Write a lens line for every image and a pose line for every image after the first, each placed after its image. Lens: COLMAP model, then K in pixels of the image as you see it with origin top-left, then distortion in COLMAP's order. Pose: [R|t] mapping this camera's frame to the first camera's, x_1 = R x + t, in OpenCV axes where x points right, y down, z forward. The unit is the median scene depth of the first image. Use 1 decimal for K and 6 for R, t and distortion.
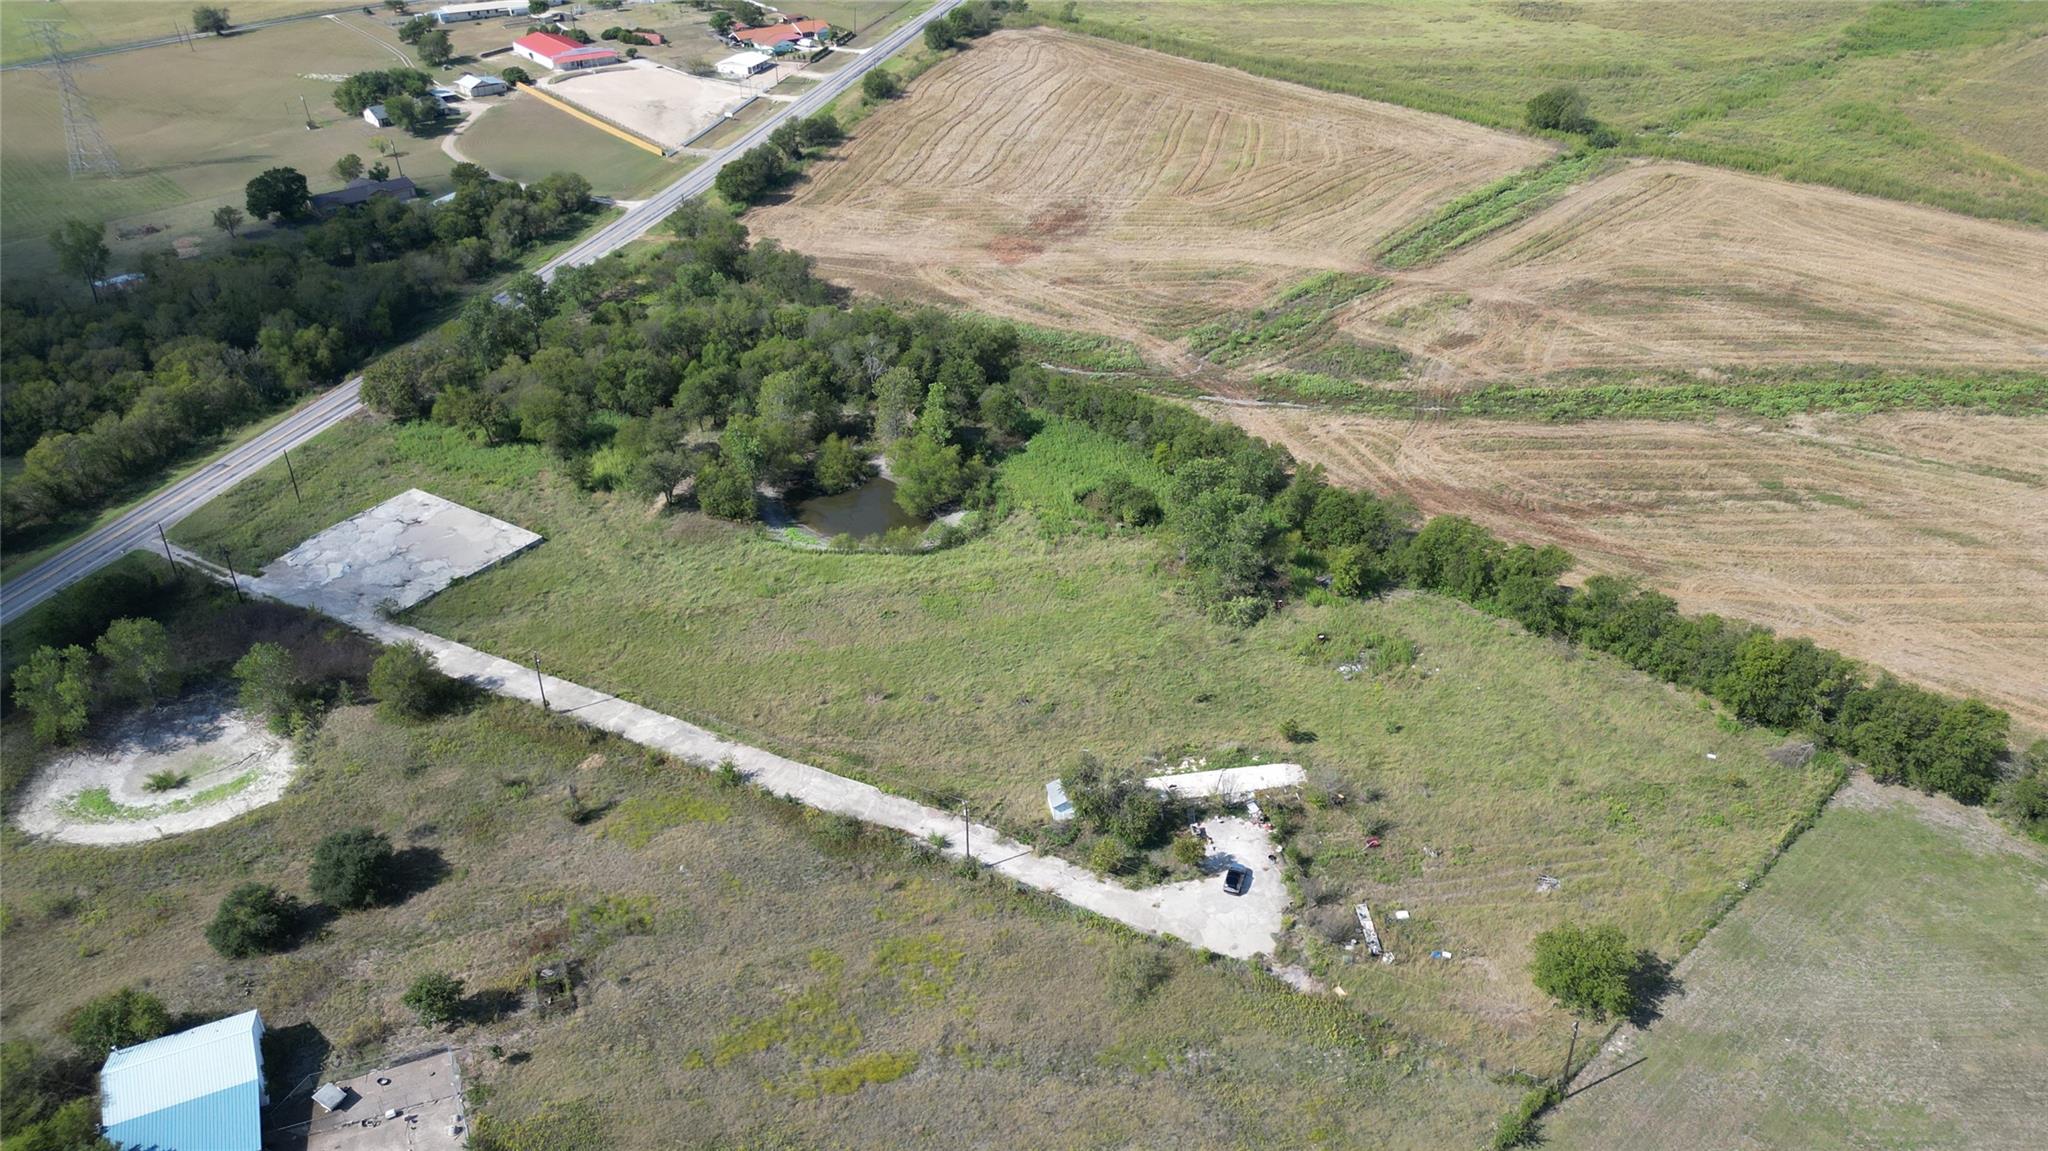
lens RADIAL K [[1426.5, 0, 1021.4], [0, 1426.5, 588.7], [0, 0, 1]] dist [0.066660, -0.060547]
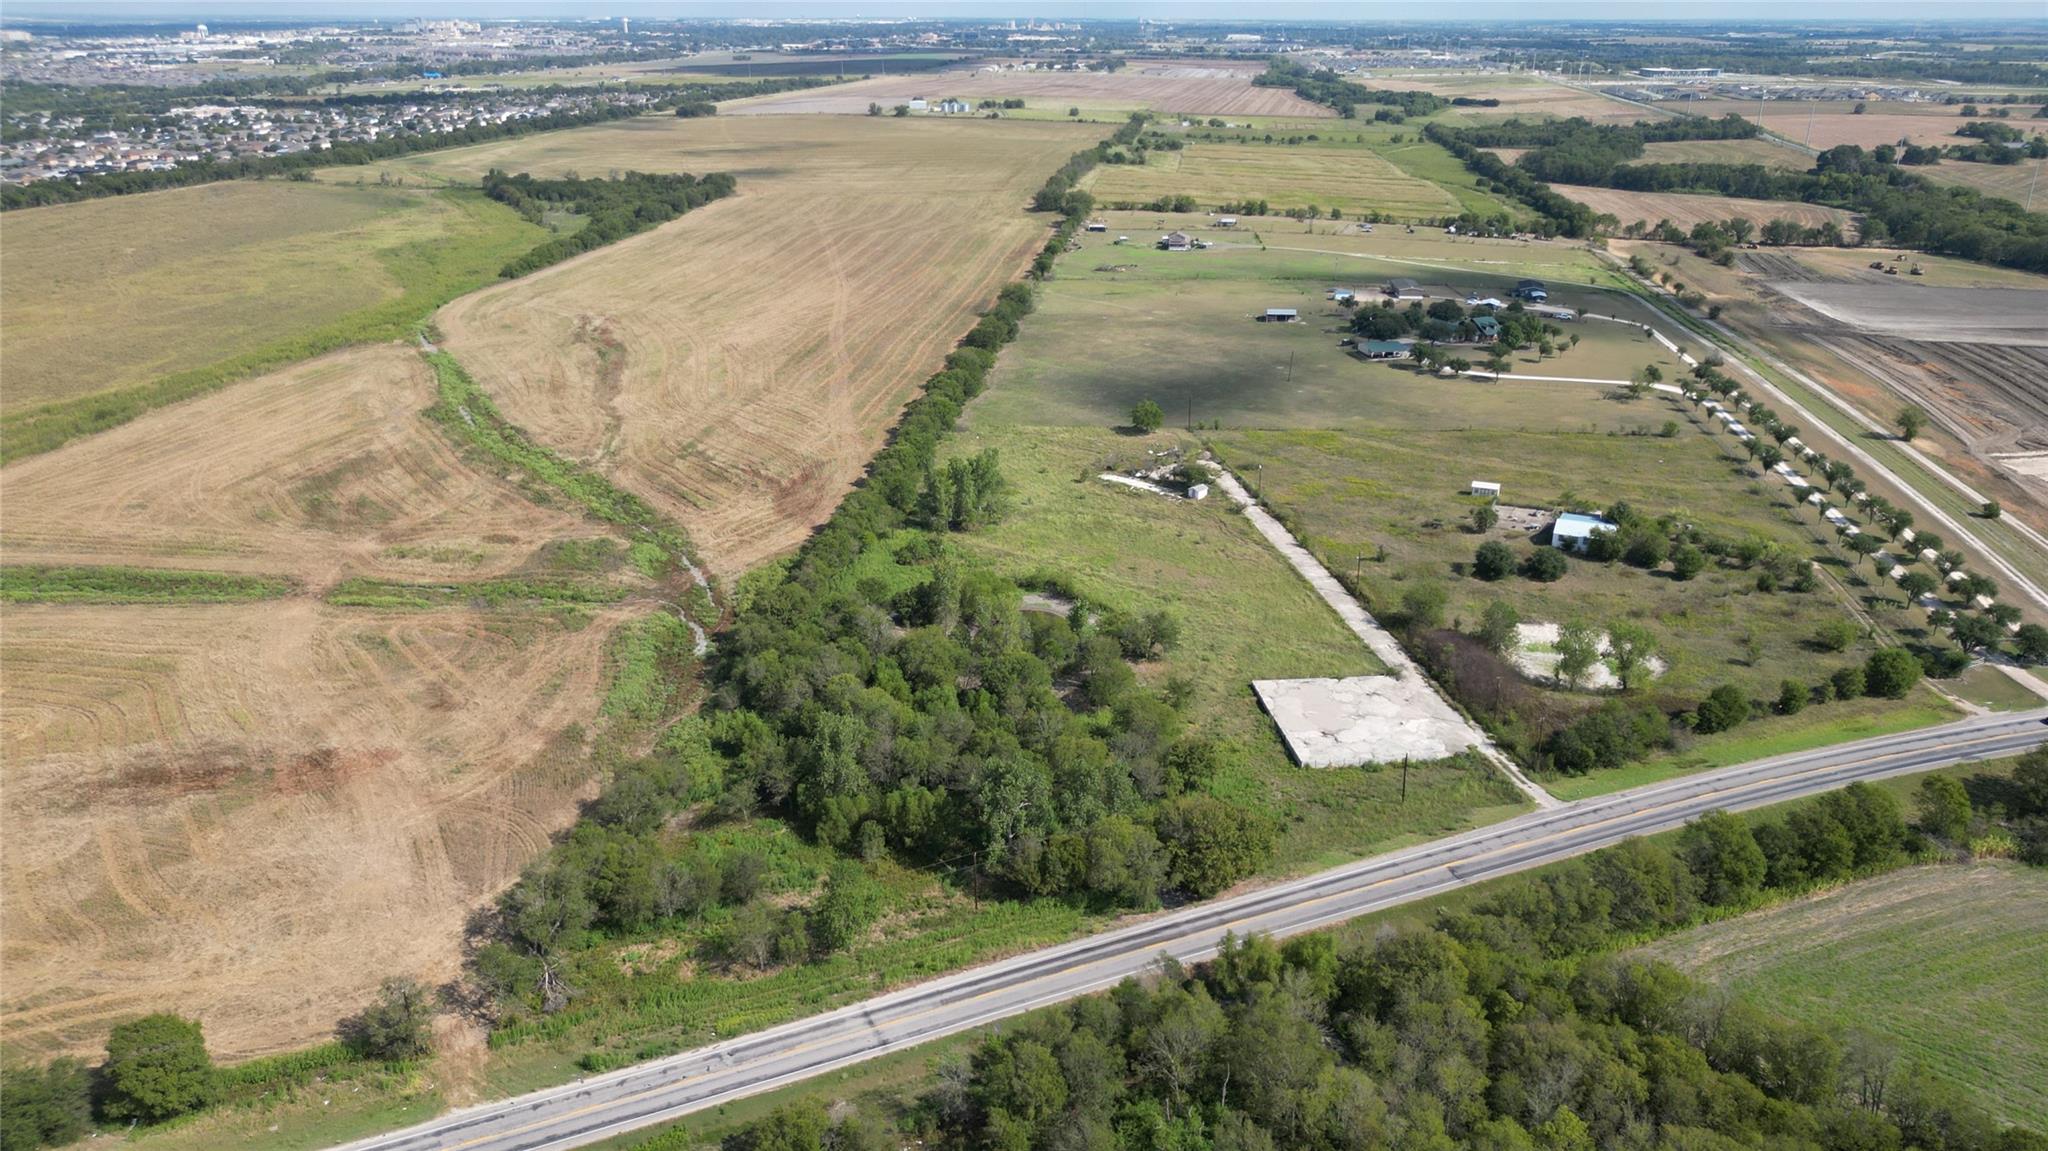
lens RADIAL K [[1426.5, 0, 1021.4], [0, 1426.5, 588.7], [0, 0, 1]] dist [0.066660, -0.060547]
pose [[-0.629453, -0.281686, 0.724184, -0.920911], [0.414418, 0.666671, 0.619523, -0.786585], [-0.657303, 0.690075, -0.302902, 1.264874]]
